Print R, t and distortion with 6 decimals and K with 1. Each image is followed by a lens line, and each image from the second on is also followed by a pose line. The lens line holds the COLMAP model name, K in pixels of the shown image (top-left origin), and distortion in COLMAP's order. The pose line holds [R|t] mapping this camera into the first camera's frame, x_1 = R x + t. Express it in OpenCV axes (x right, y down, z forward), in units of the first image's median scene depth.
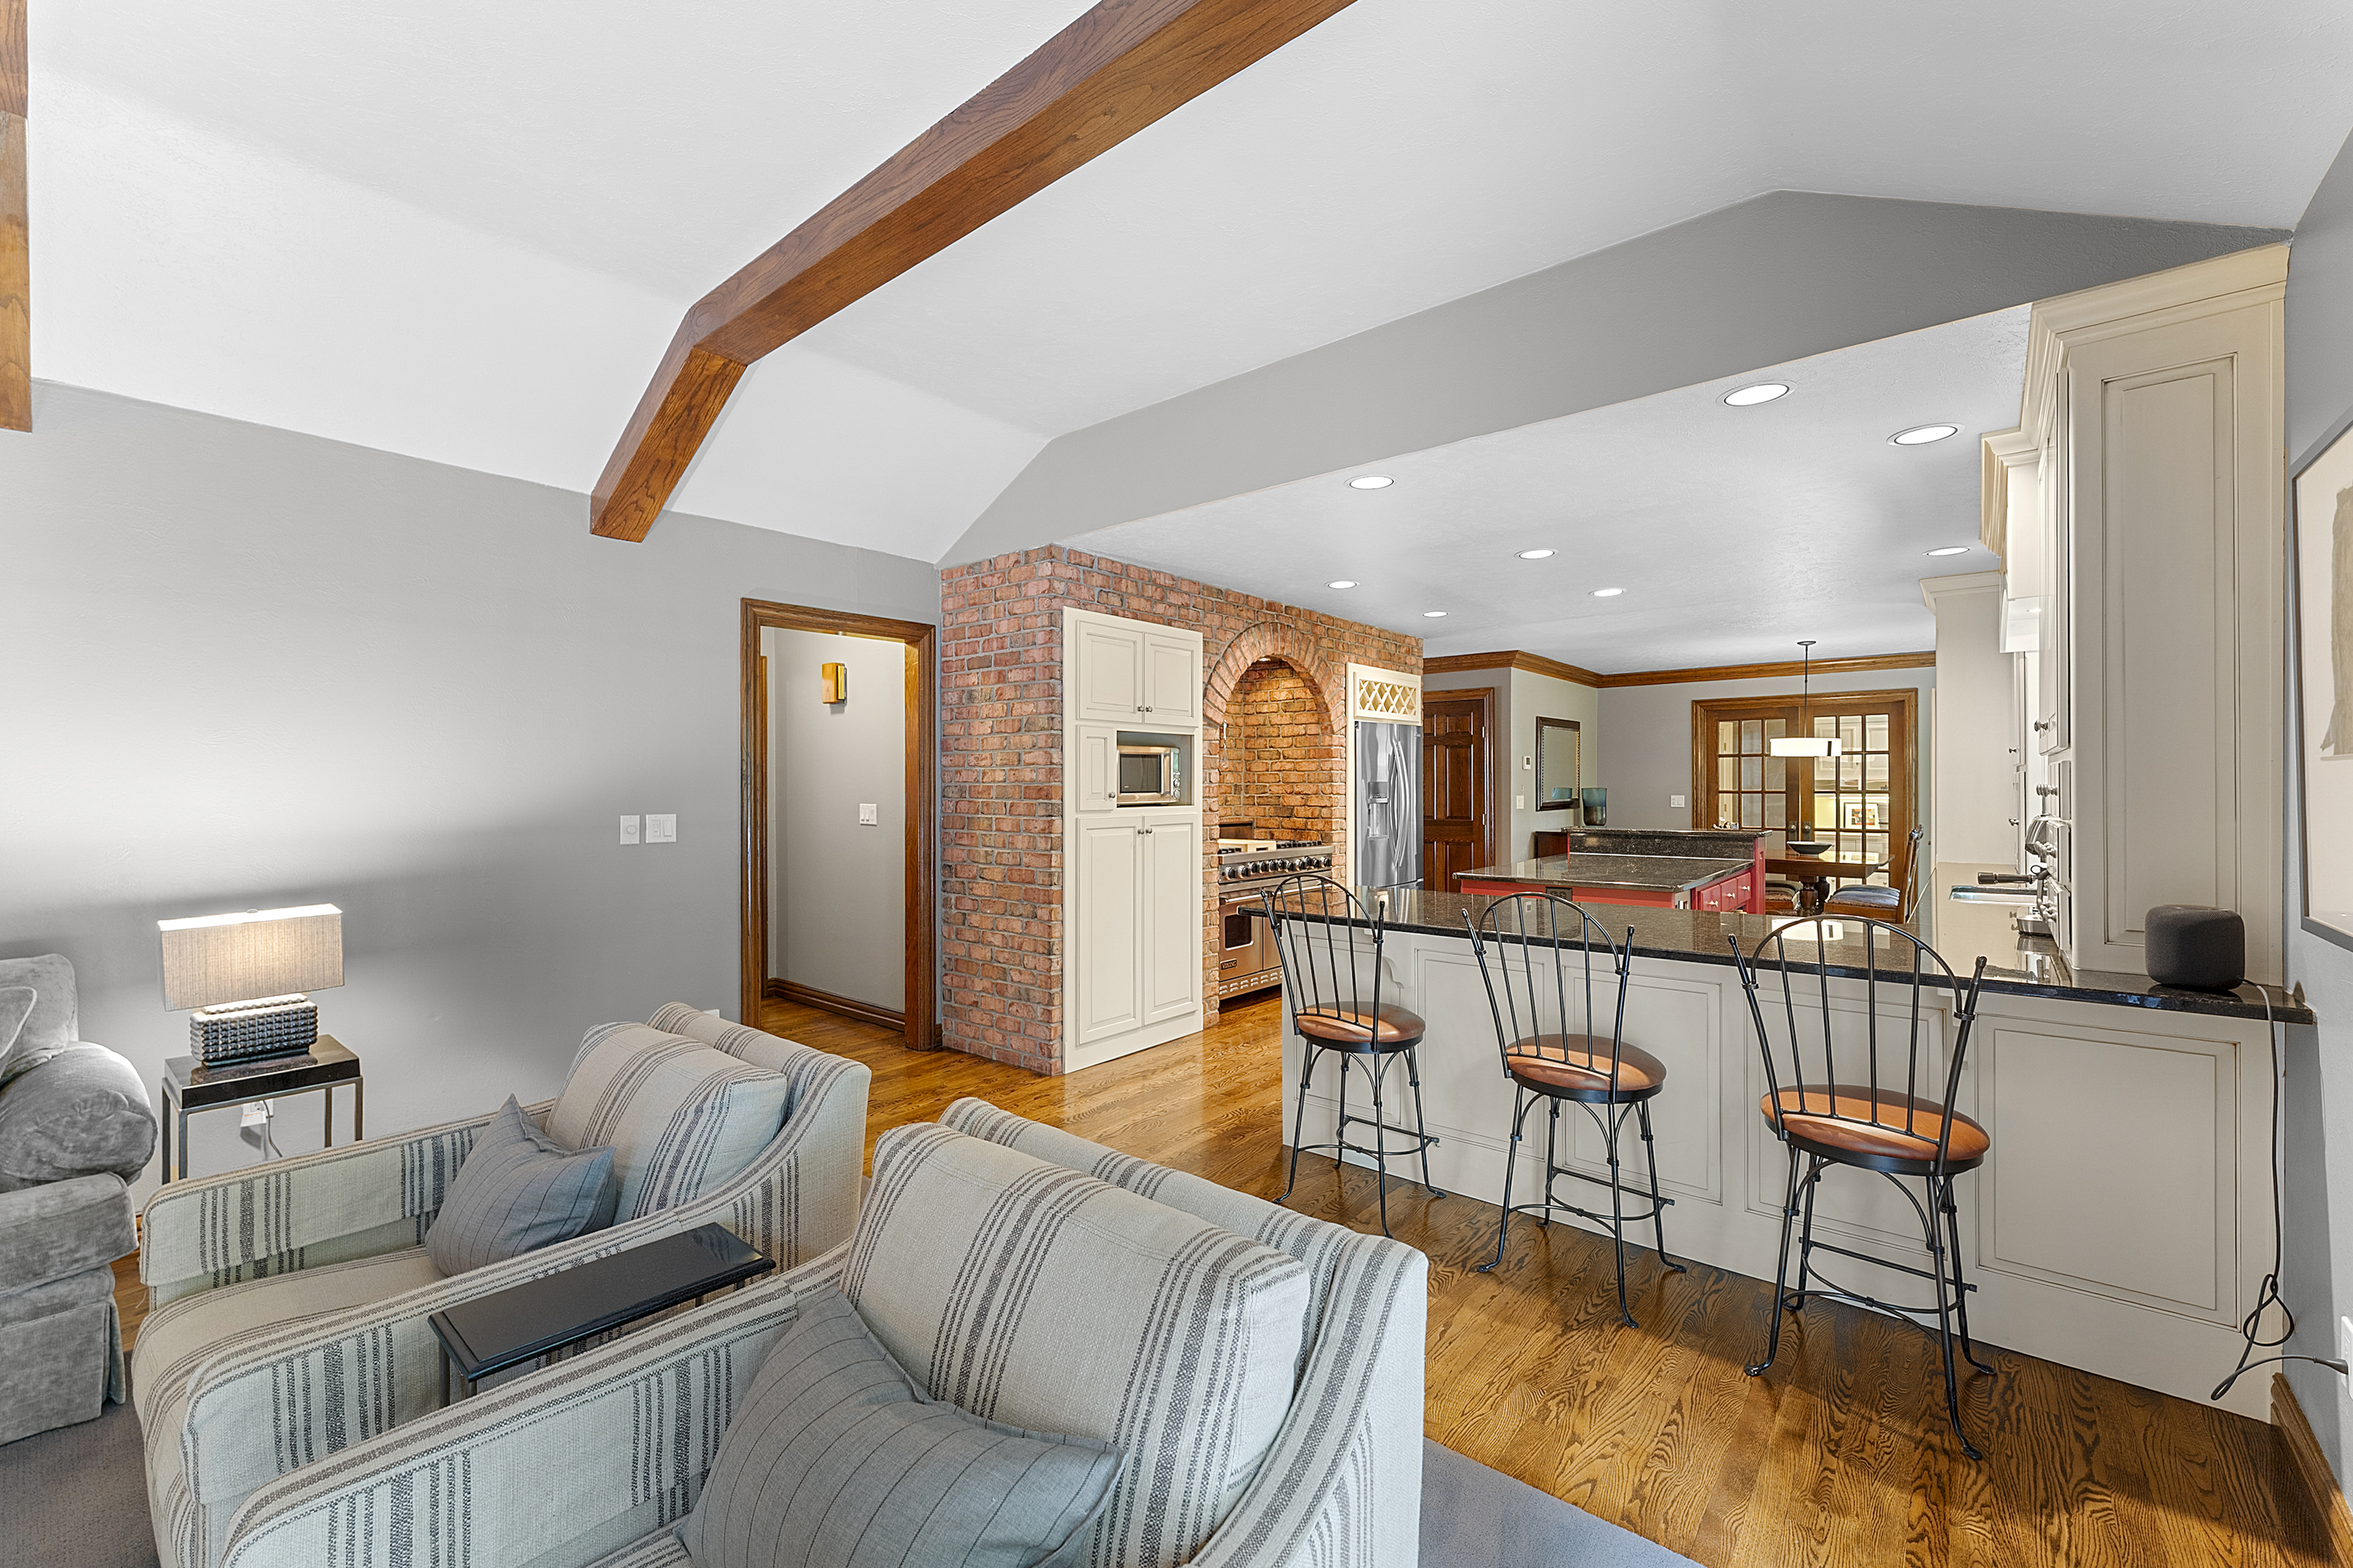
lens RADIAL K [[961.5, 0, 1164.9], [0, 961.5, 775.9], [0, 0, 1]] dist [0.003941, -0.000272]
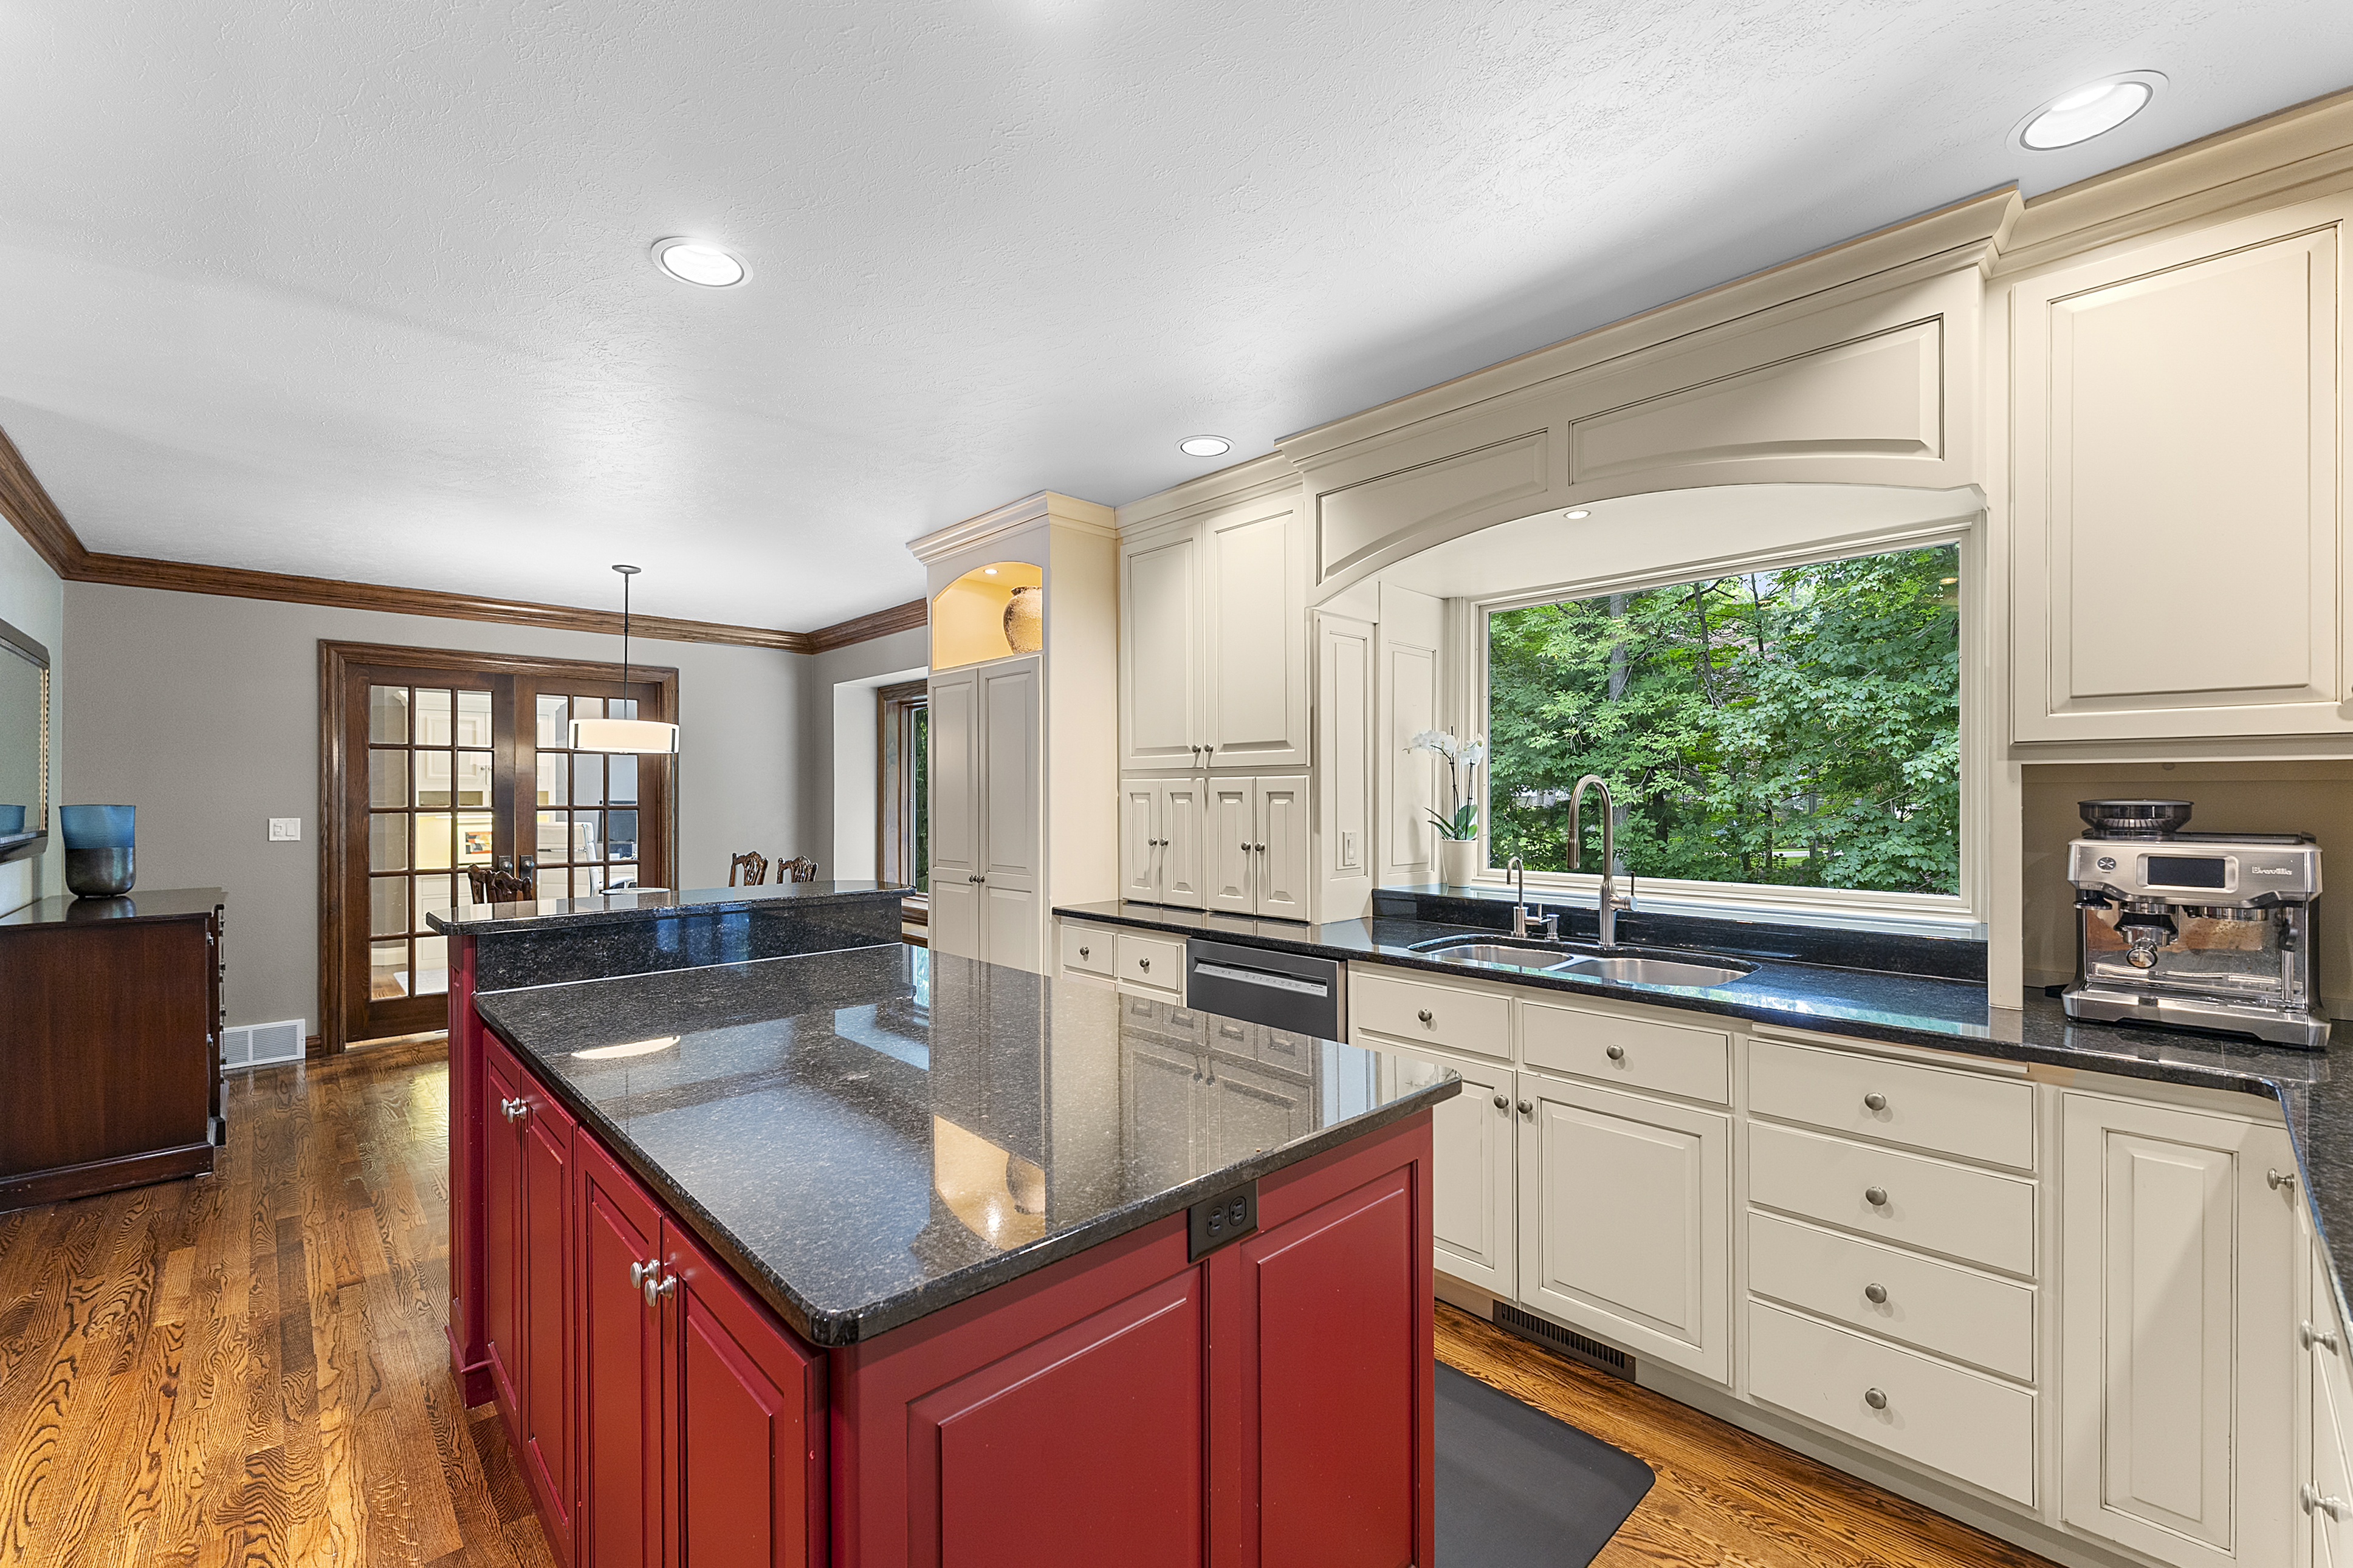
lens RADIAL K [[961.5, 0, 1157.1], [0, 961.5, 791.6], [0, 0, 1]] dist [0.003941, -0.000272]
pose [[0.113999, 0.006923, 0.993457, 0.075840], [-0.002514, 0.999975, -0.006680, 0.009209], [-0.993478, -0.001737, 0.114014, 0.531233]]
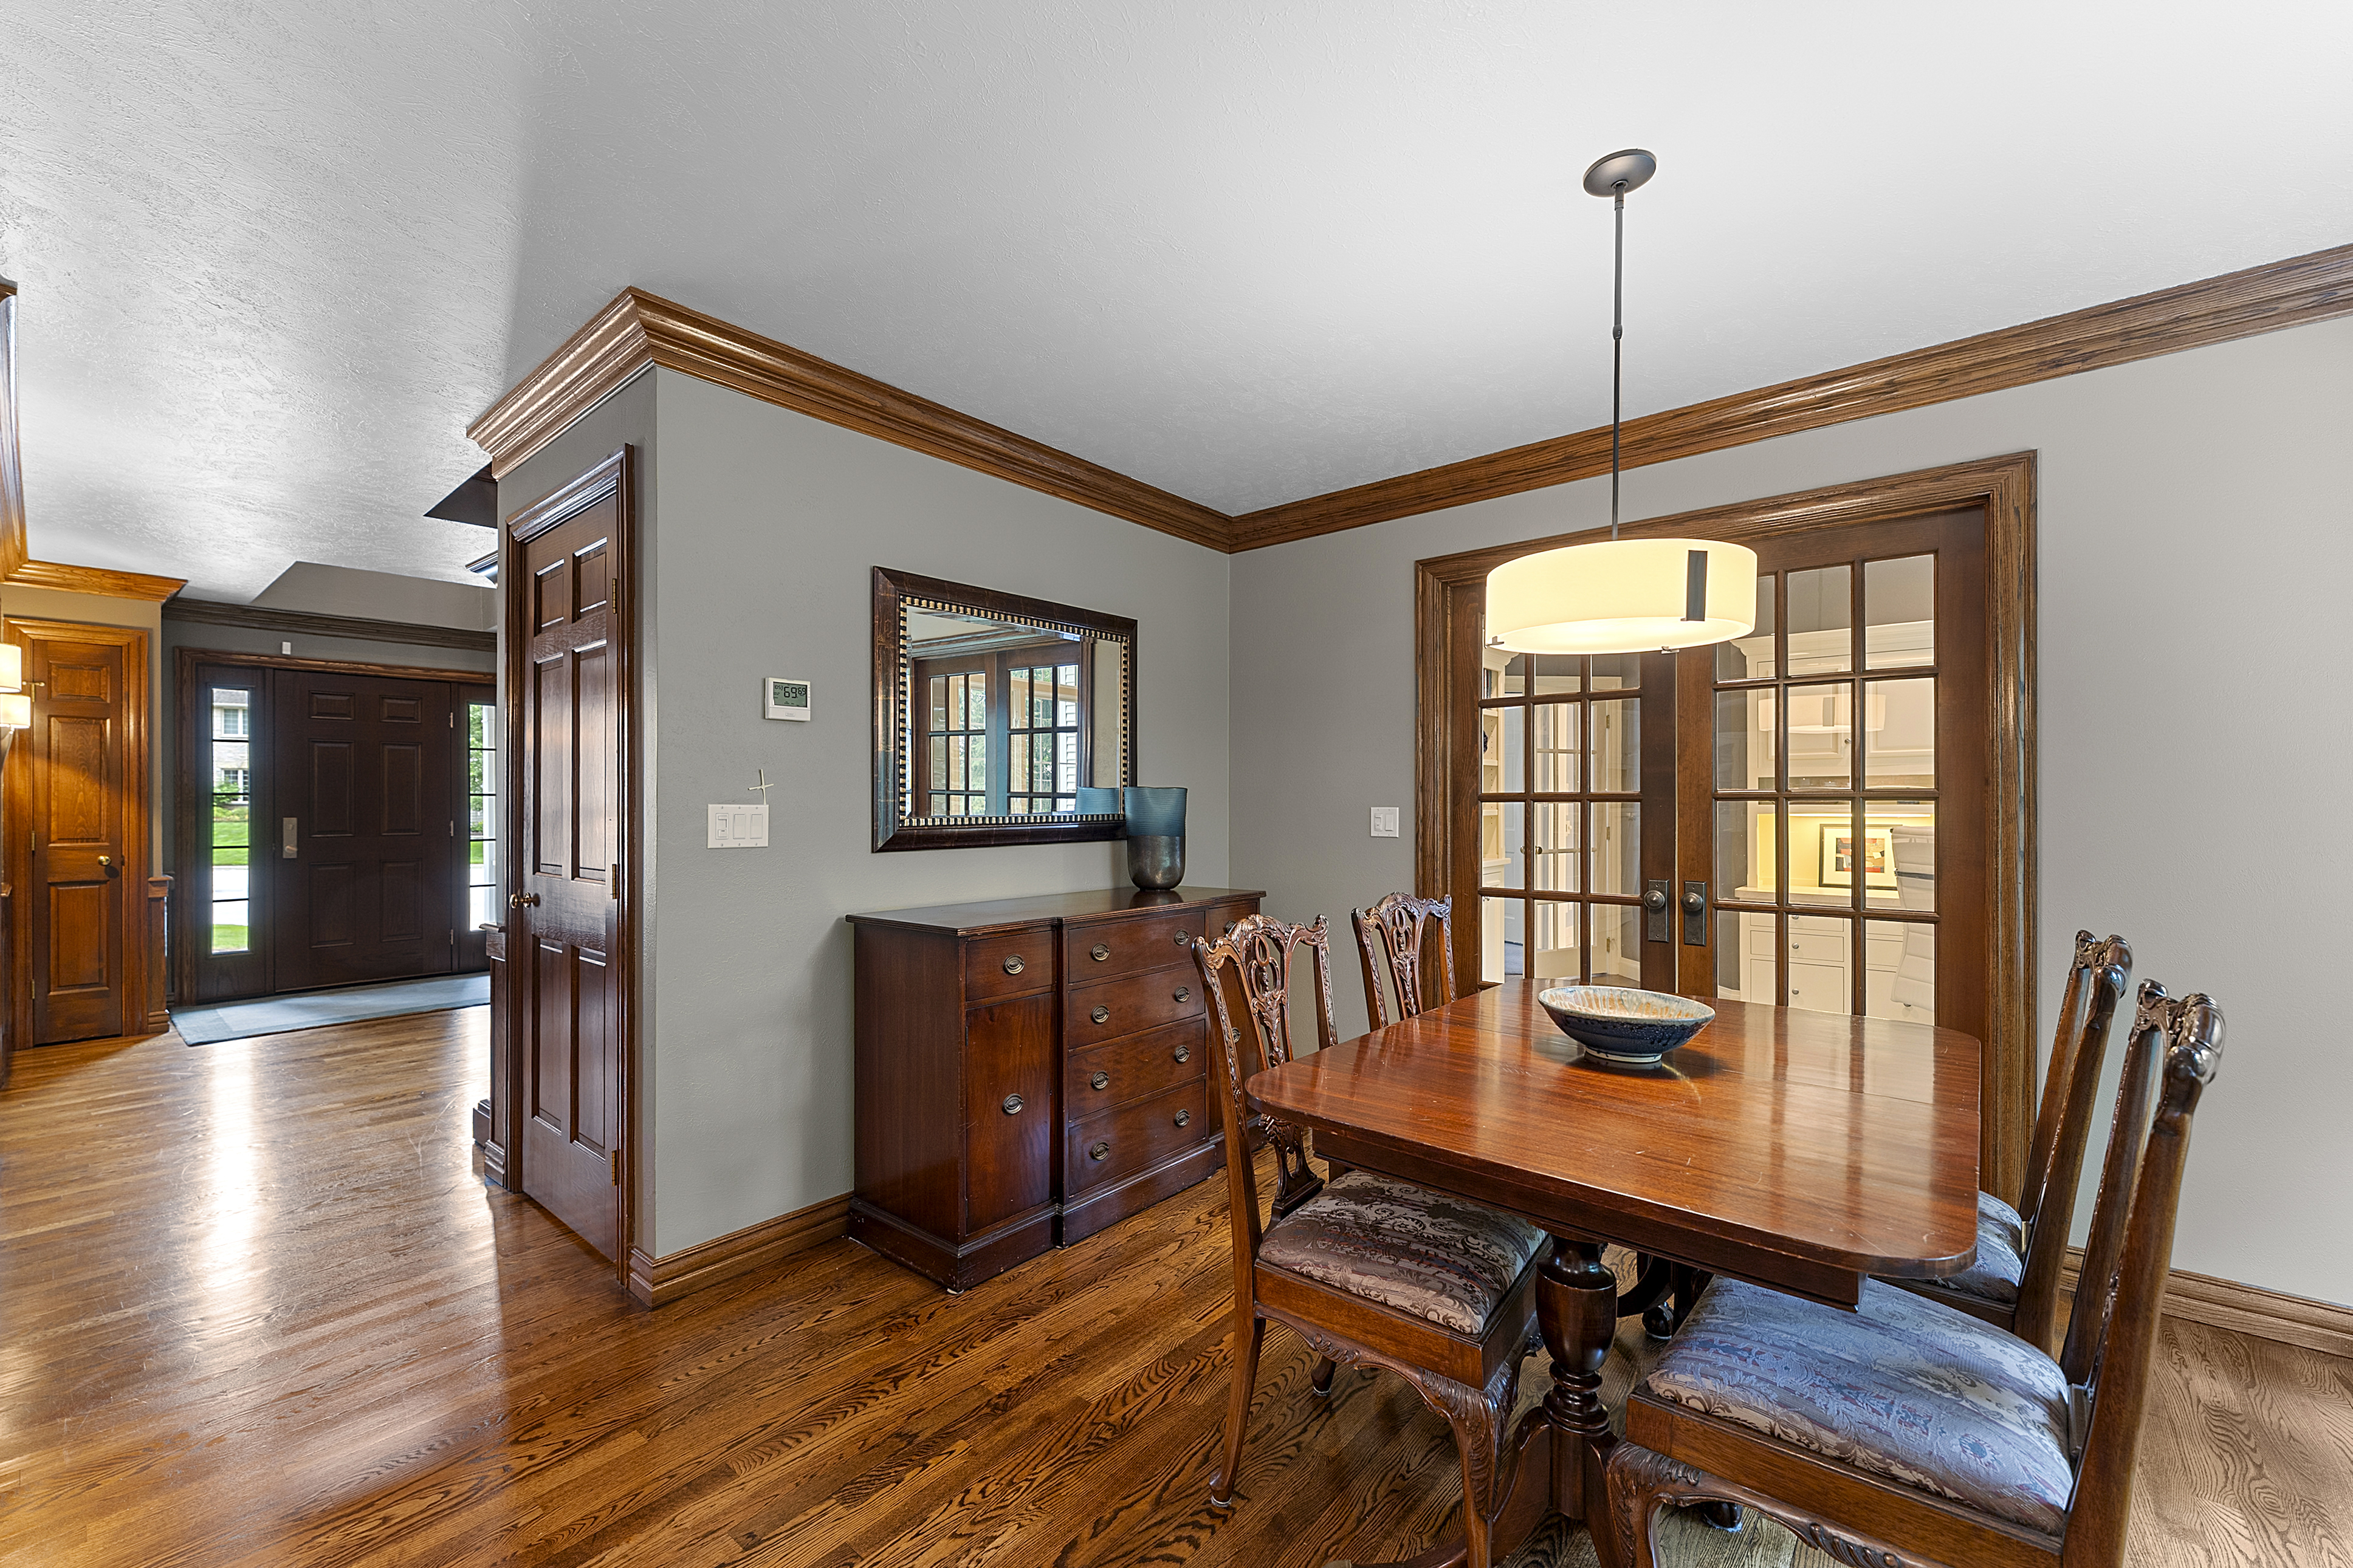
lens RADIAL K [[961.5, 0, 1158.9], [0, 961.5, 797.2], [0, 0, 1]] dist [0.003941, -0.000272]
pose [[0.999994, 0.002190, -0.002735, 0.497596], [-0.002177, 0.999987, 0.004588, 0.016232], [0.002745, -0.004582, 0.999986, 0.683480]]
